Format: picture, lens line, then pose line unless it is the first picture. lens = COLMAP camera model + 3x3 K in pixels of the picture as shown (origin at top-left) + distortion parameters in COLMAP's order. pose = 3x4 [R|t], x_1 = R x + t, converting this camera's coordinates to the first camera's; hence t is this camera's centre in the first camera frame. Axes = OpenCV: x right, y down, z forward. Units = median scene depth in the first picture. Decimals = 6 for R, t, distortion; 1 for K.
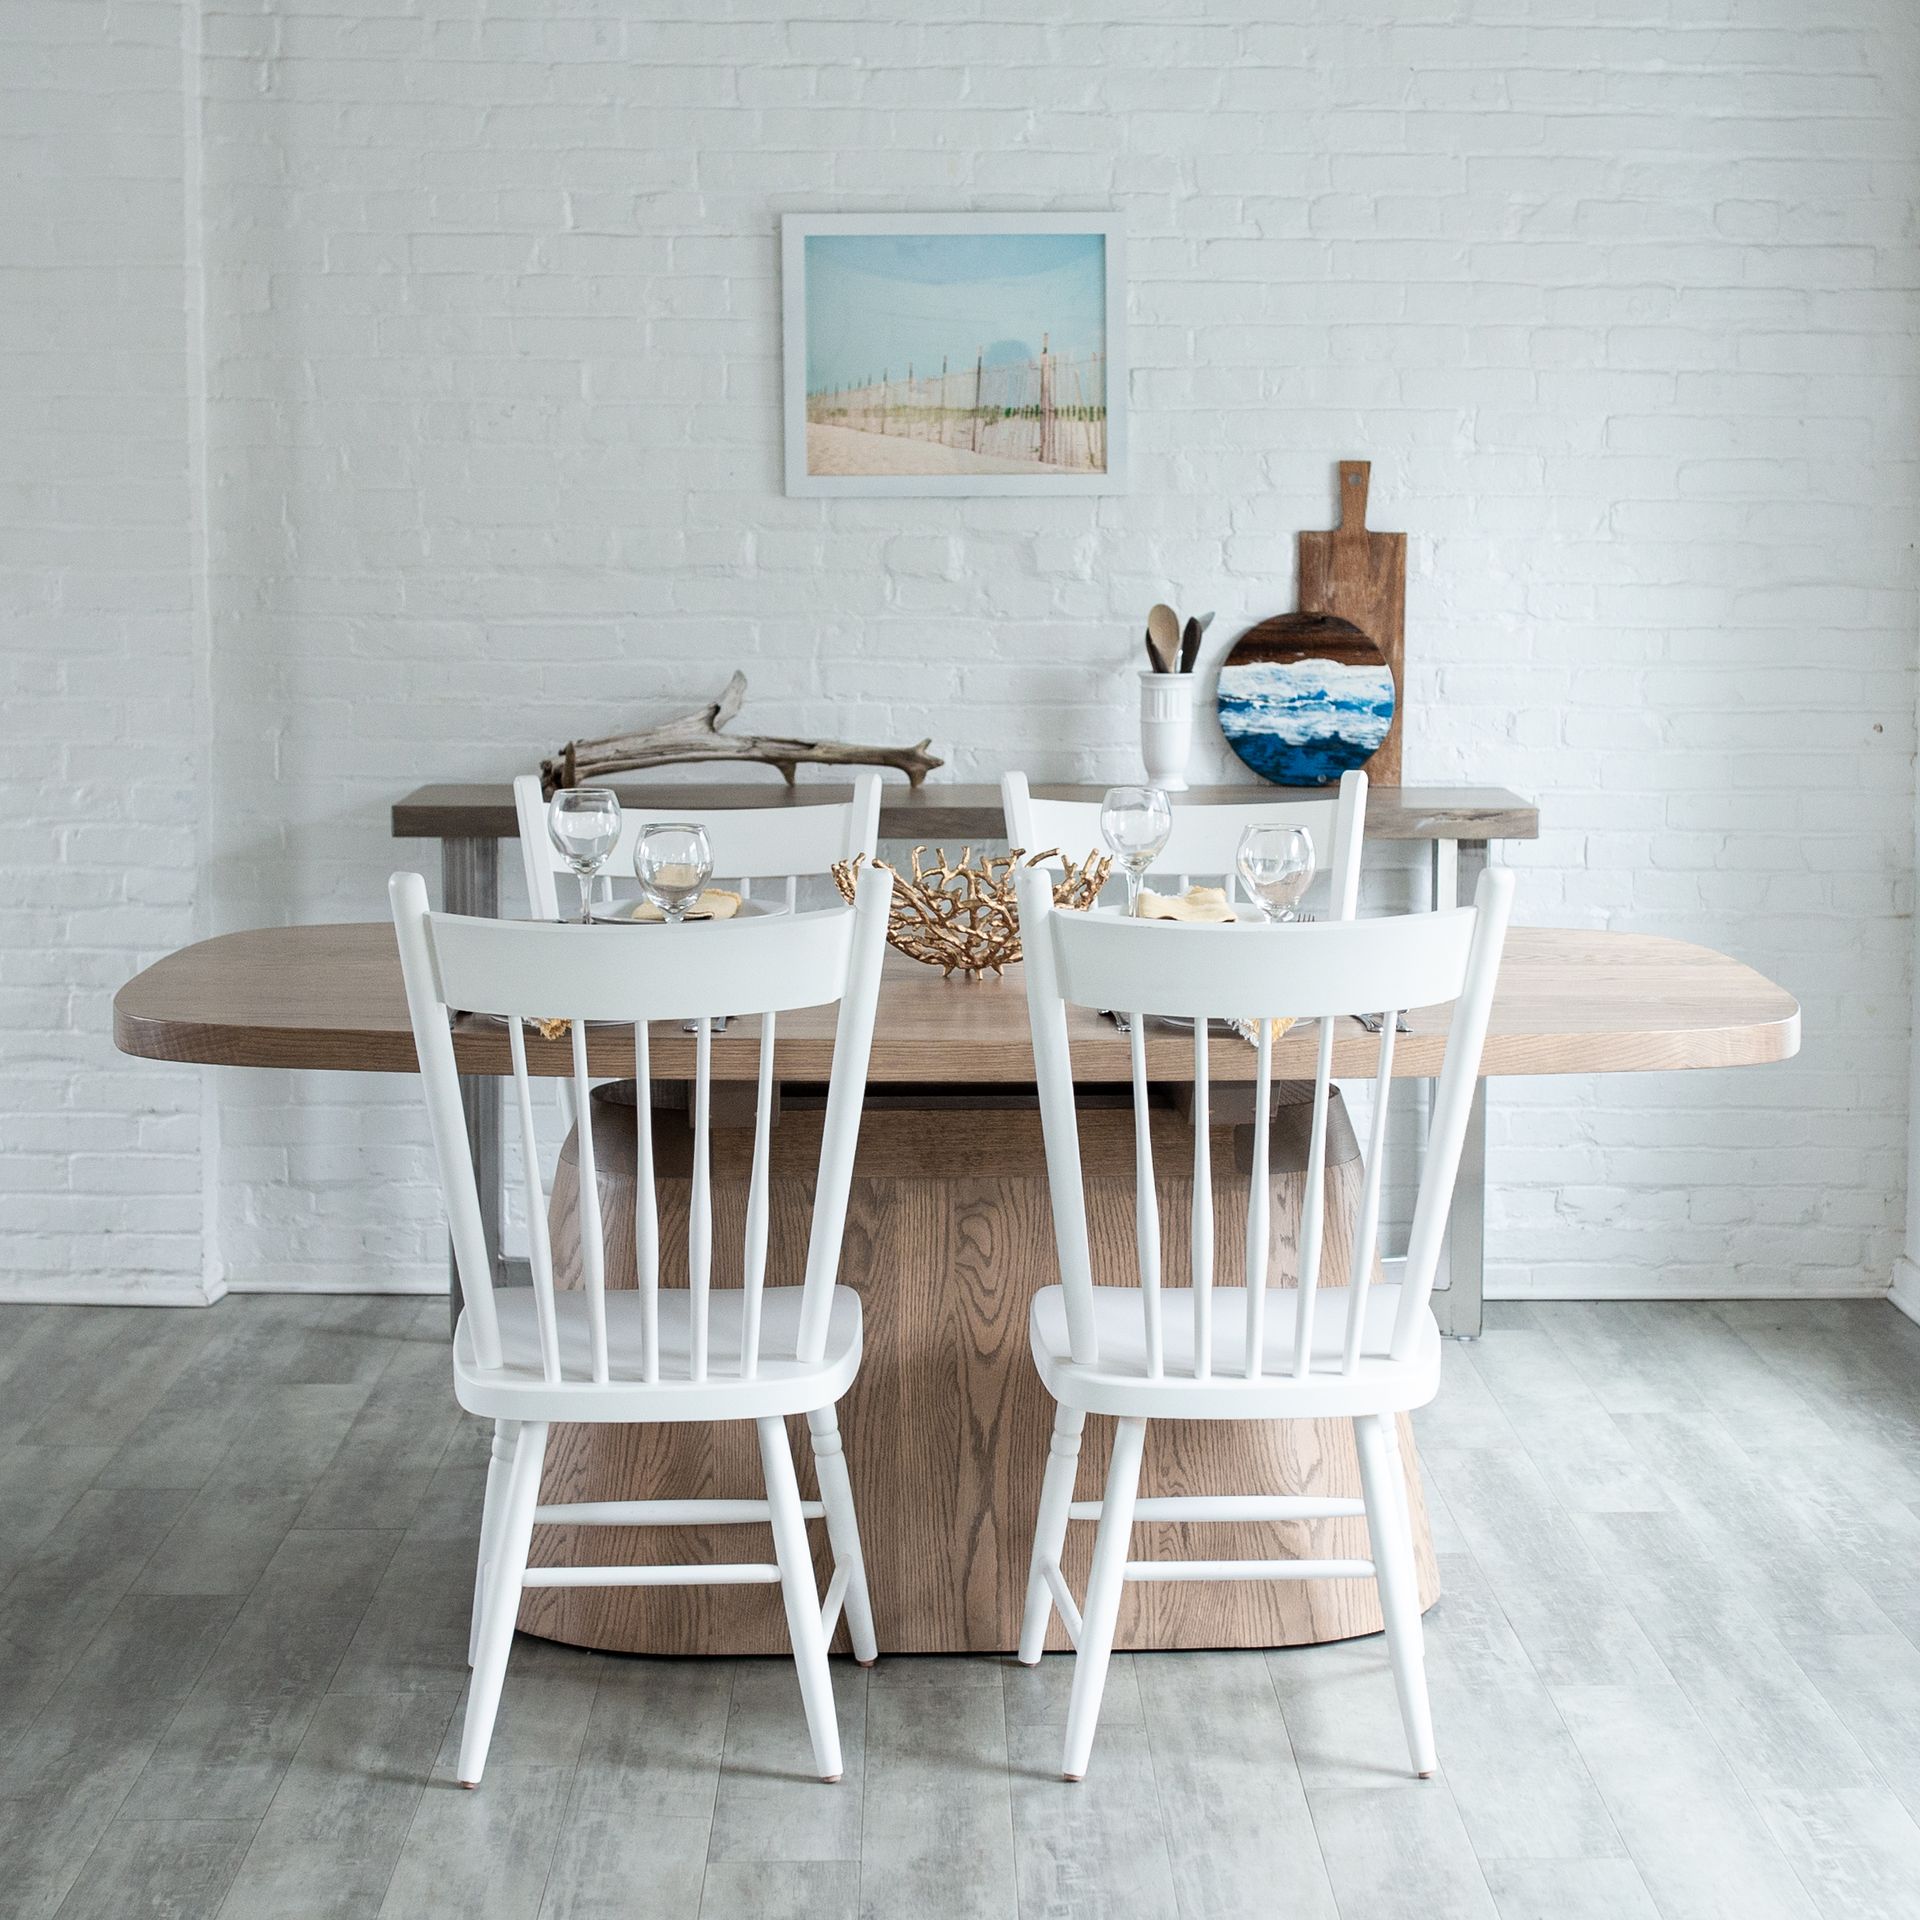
lens RADIAL K [[4319.9, 0, 1021.2], [0, 4319.9, 992.1], [0, 0, 1]] dist [-0.007157, 0.075403]
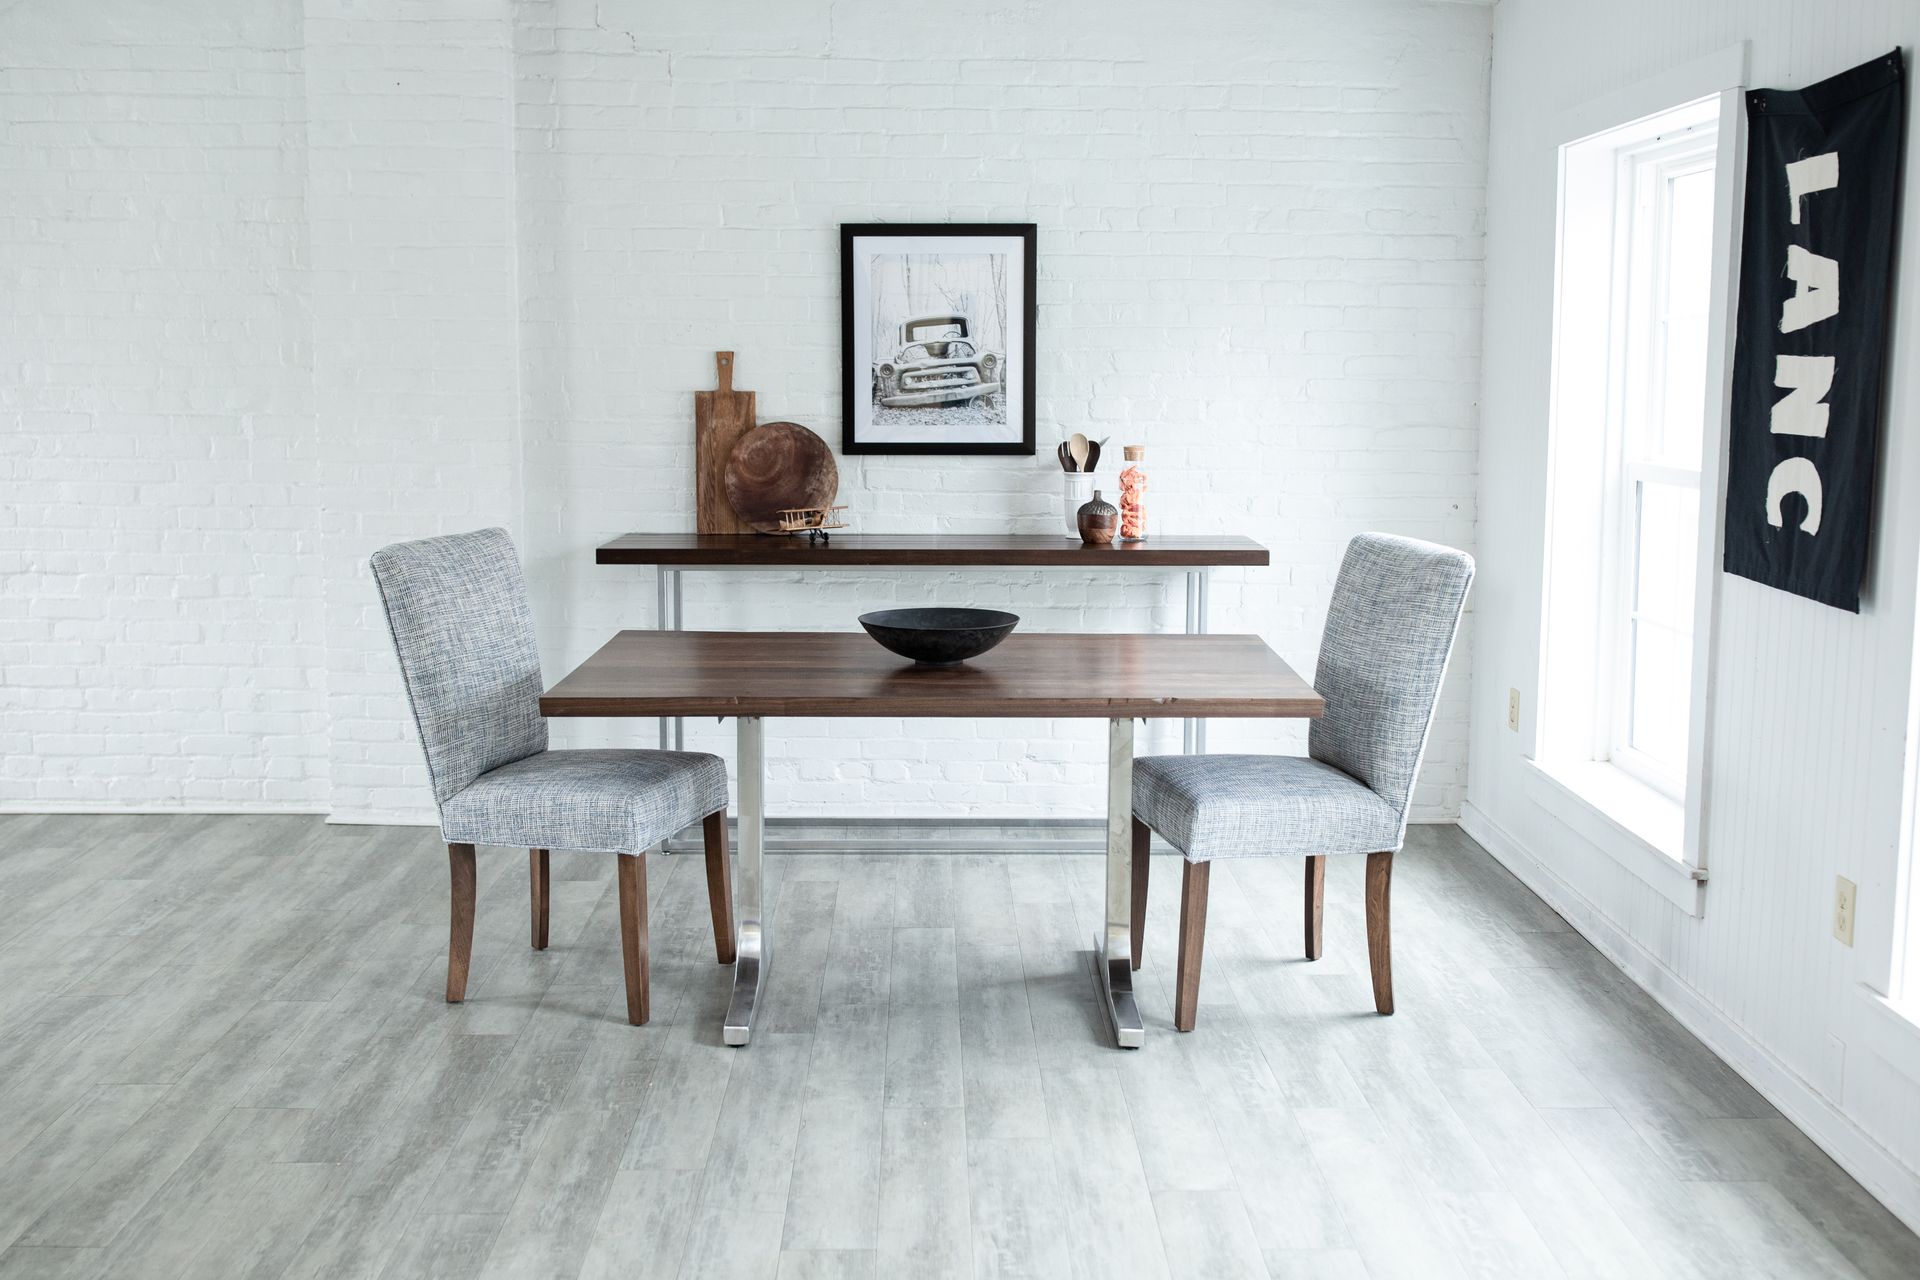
lens RADIAL K [[2063.4, 0, 960.0], [0, 2063.4, 640.0], [0, 0, 1]] dist [0.015349, -0.064777]
pose [[0.999980, 0.001727, -0.006071, -0.001561], [-0.001575, 0.999684, 0.025074, -0.040557], [0.006113, -0.025064, 0.999667, 0.215407]]
